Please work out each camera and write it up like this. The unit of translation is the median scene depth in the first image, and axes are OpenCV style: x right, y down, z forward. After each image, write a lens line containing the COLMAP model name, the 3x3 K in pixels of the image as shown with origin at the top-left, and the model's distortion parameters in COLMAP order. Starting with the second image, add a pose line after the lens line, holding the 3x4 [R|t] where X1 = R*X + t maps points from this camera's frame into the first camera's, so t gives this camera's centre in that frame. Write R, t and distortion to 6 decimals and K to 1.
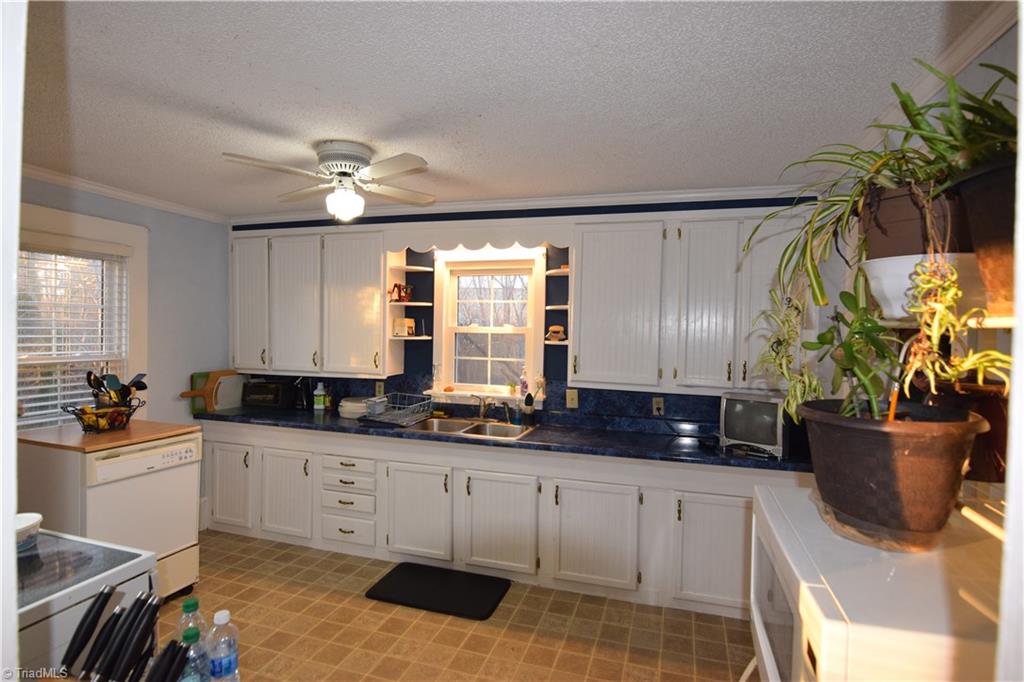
lens RADIAL K [[533.9, 0, 509.7], [0, 533.9, 343.9], [0, 0, 1]] dist [-0.017765, -0.002940]
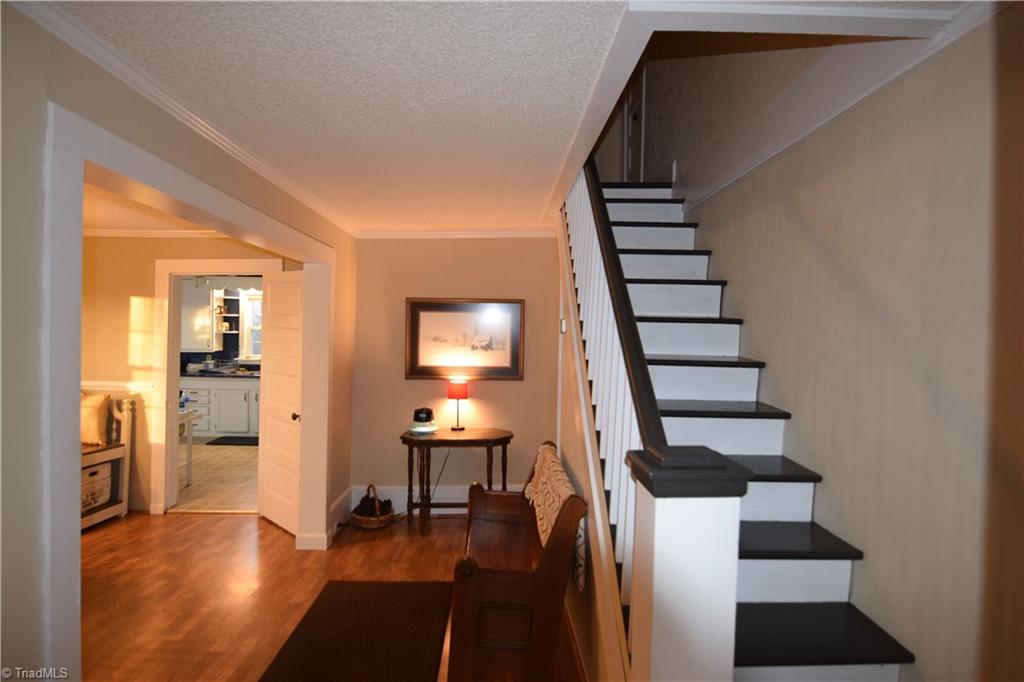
lens RADIAL K [[533.9, 0, 511.5], [0, 533.9, 334.7], [0, 0, 1]] dist [-0.017765, -0.002940]
pose [[0.945837, -0.004550, 0.324609, 0.184644], [0.010624, 0.999800, -0.016942, 0.045317], [-0.324467, 0.019473, 0.945696, -1.274061]]
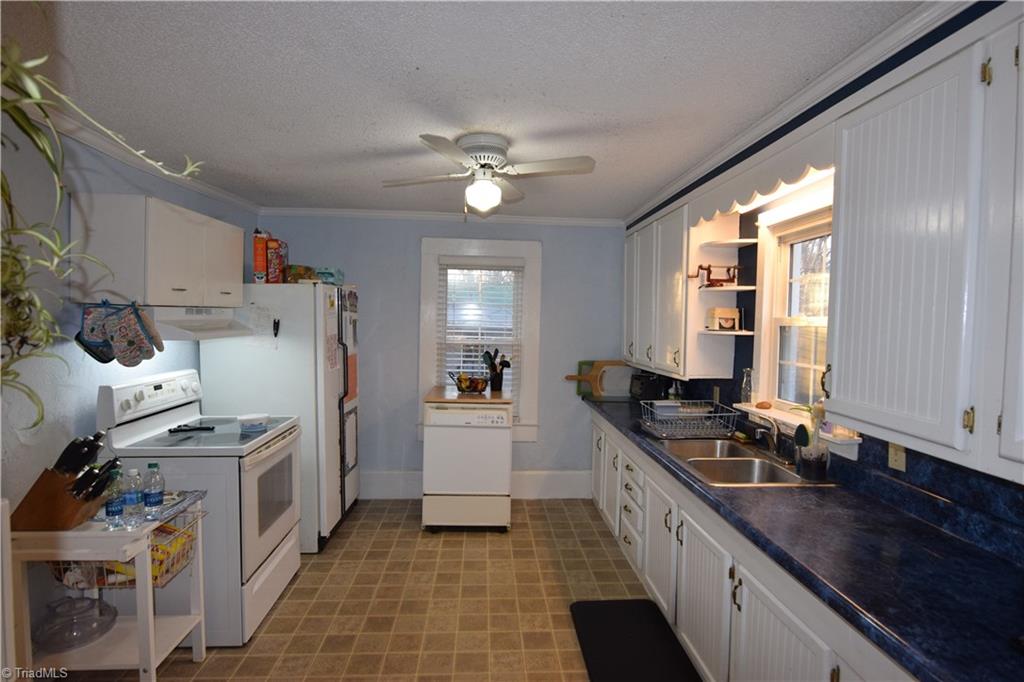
lens RADIAL K [[533.9, 0, 514.1], [0, 533.9, 344.8], [0, 0, 1]] dist [-0.017765, -0.002940]
pose [[0.360069, 0.033215, -0.932334, 0.444152], [-0.041223, 0.998956, 0.019668, 0.004284], [0.932014, 0.031352, 0.361063, 0.448433]]
